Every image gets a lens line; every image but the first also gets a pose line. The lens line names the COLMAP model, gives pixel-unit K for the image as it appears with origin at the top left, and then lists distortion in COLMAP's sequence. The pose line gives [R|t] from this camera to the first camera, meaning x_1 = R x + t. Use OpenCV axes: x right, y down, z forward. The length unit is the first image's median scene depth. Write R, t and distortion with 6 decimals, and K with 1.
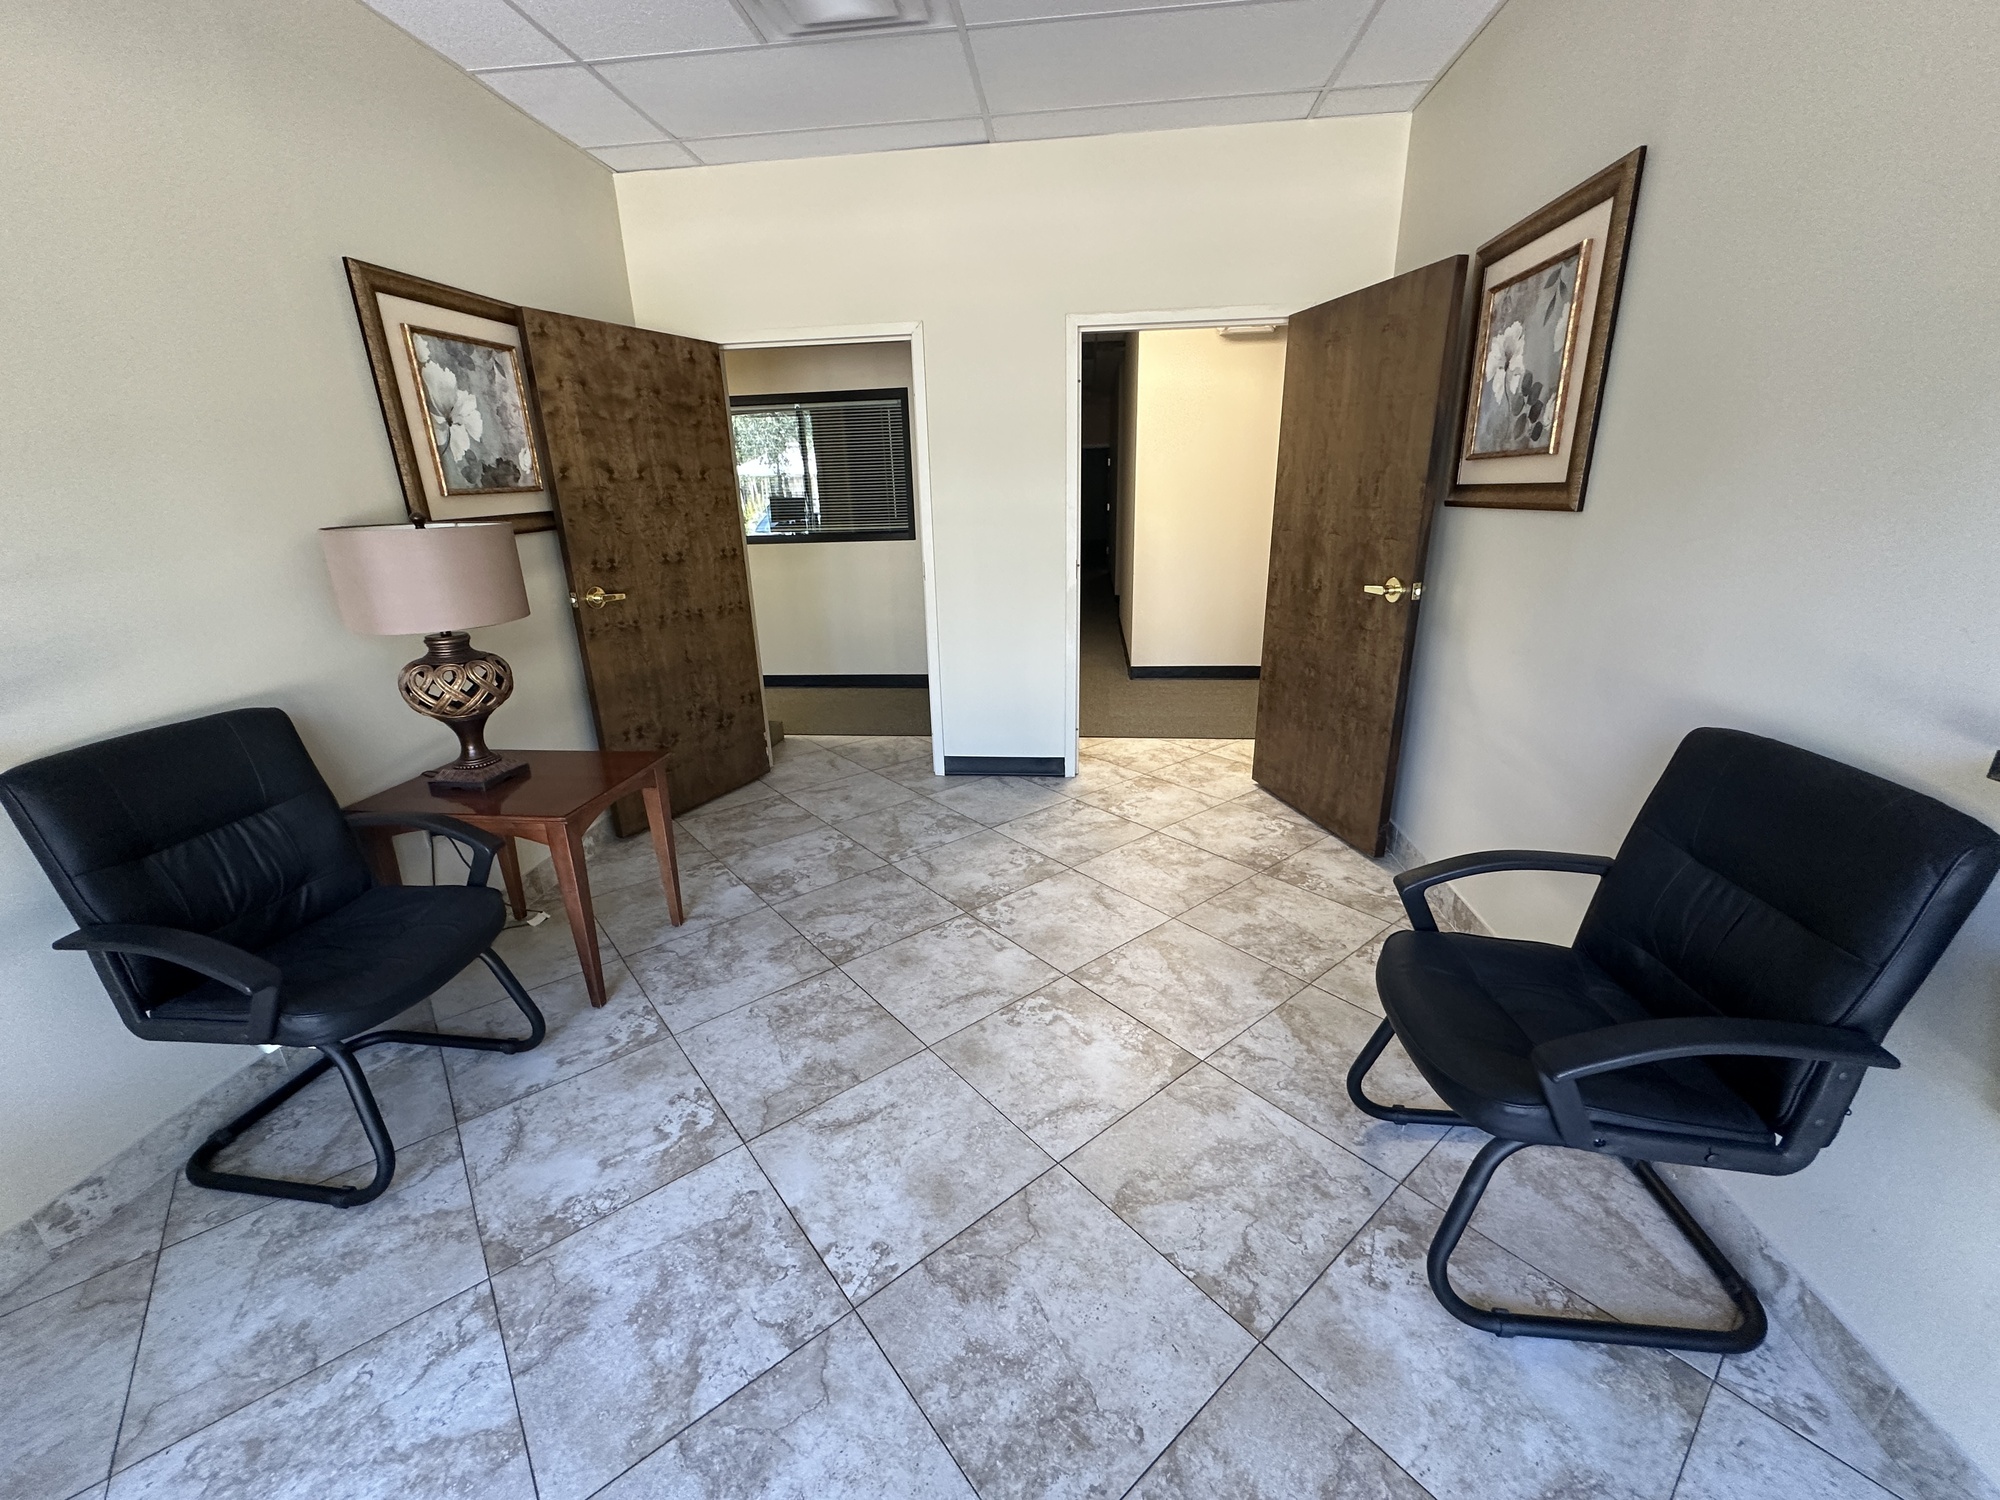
lens RADIAL K [[798.8, 0, 997.1], [0, 798.8, 746.8], [0, 0, 1]] dist [-0.002668, -0.000440]
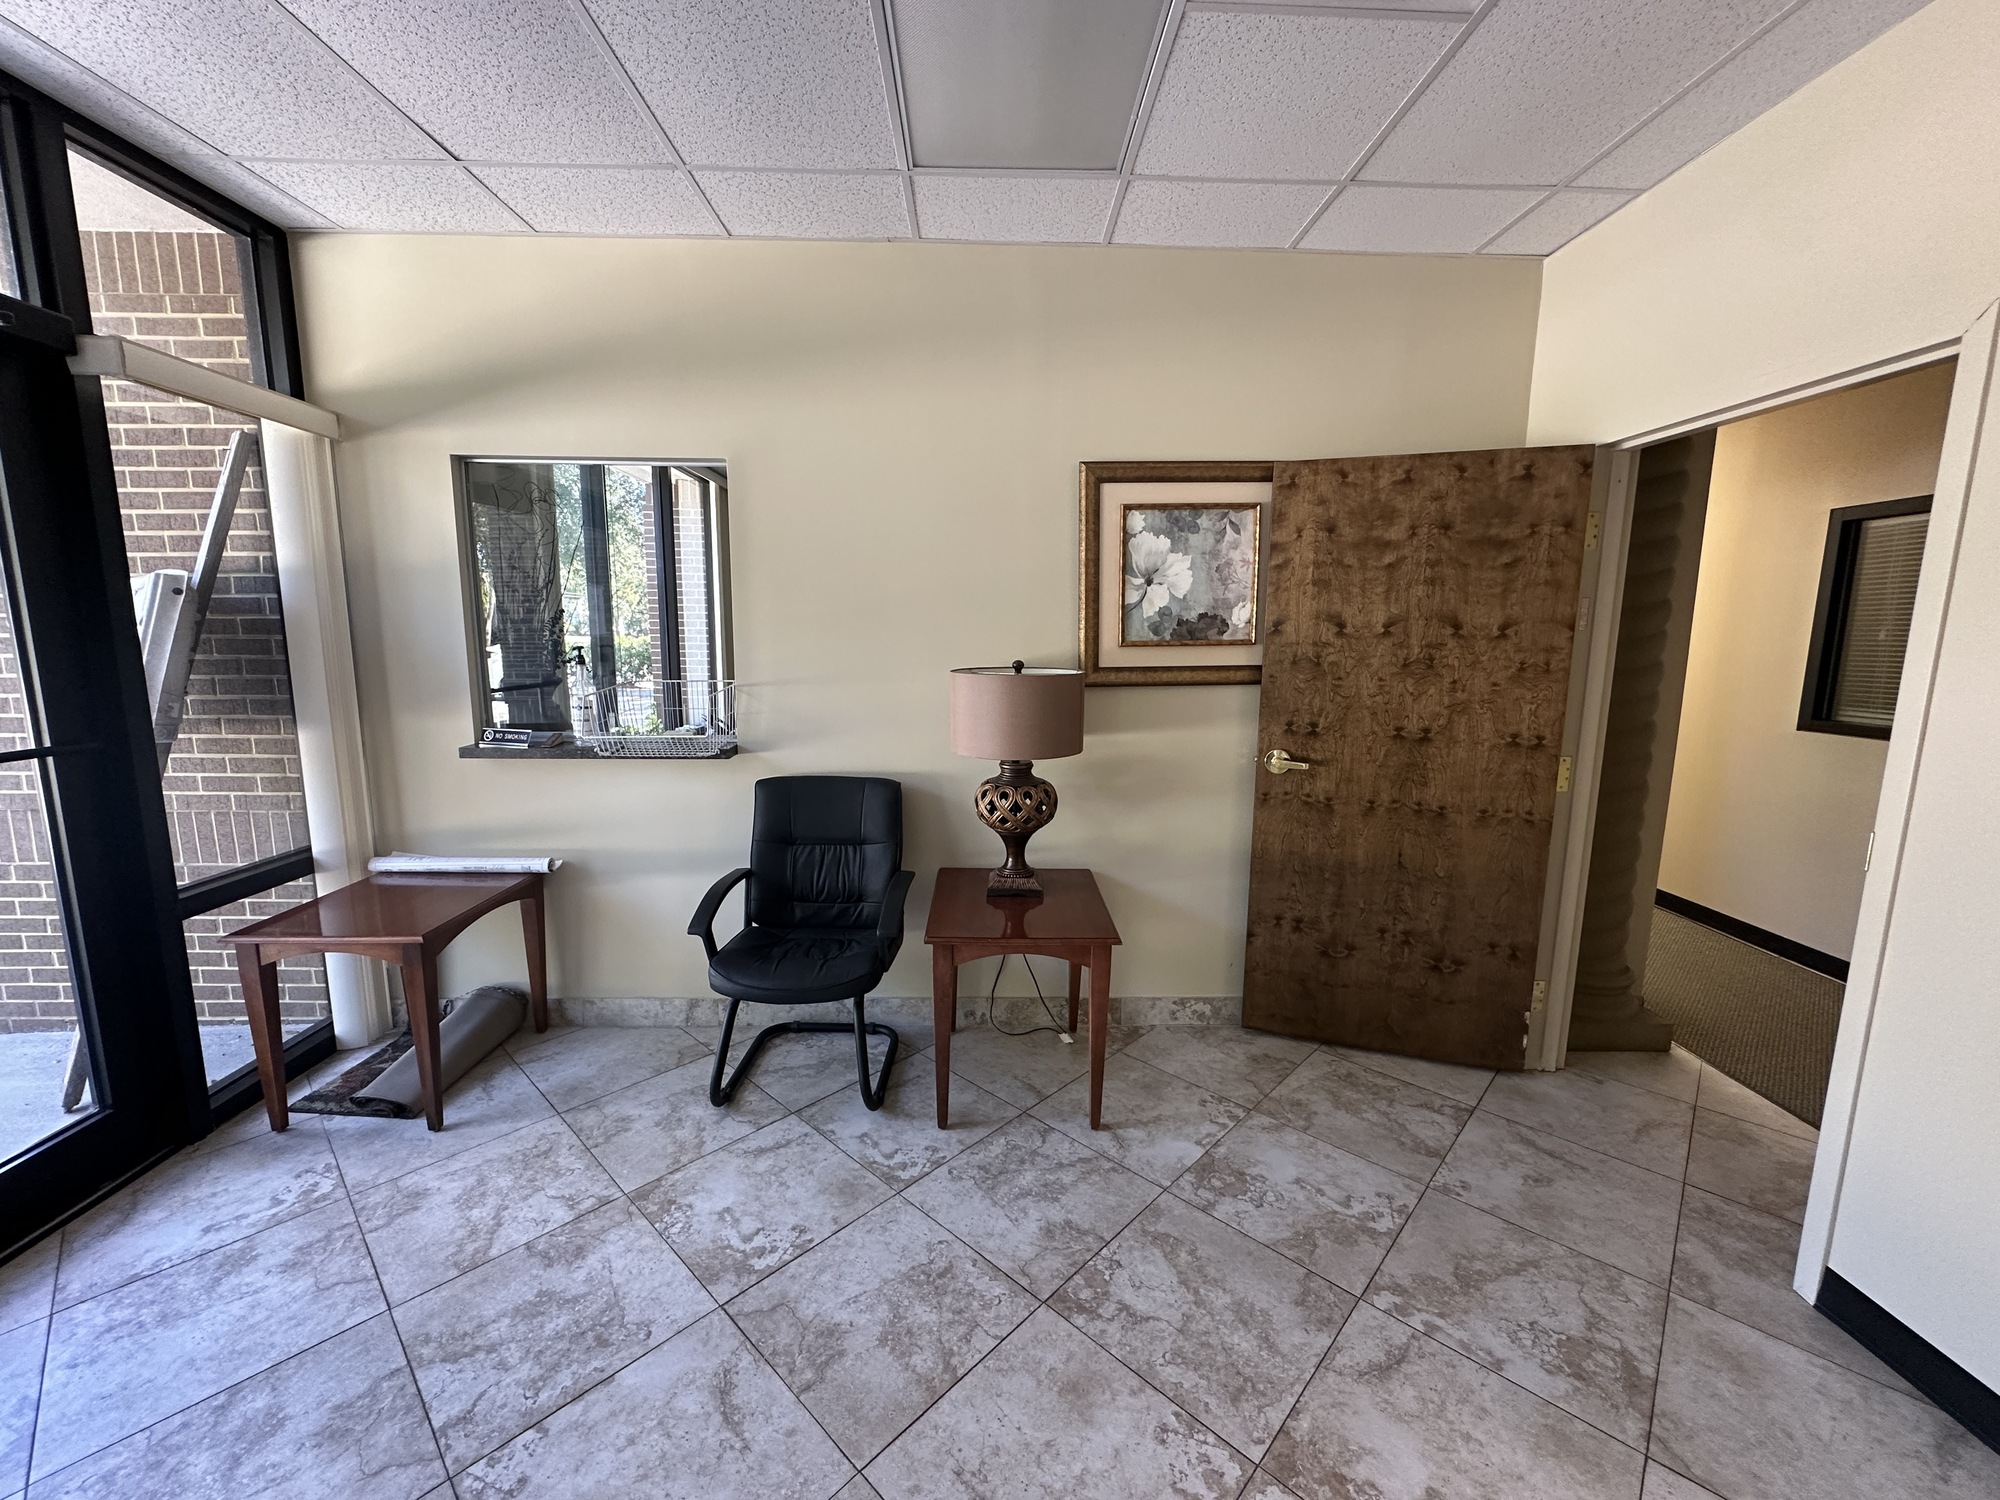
lens RADIAL K [[798.8, 0, 1004.5], [0, 798.8, 747.1], [0, 0, 1]] dist [-0.002668, -0.000440]
pose [[0.132360, 0.169707, -0.976566, 0.343178], [-0.318649, 0.940220, 0.120202, -0.224967], [0.938586, 0.295272, 0.178524, 0.584961]]
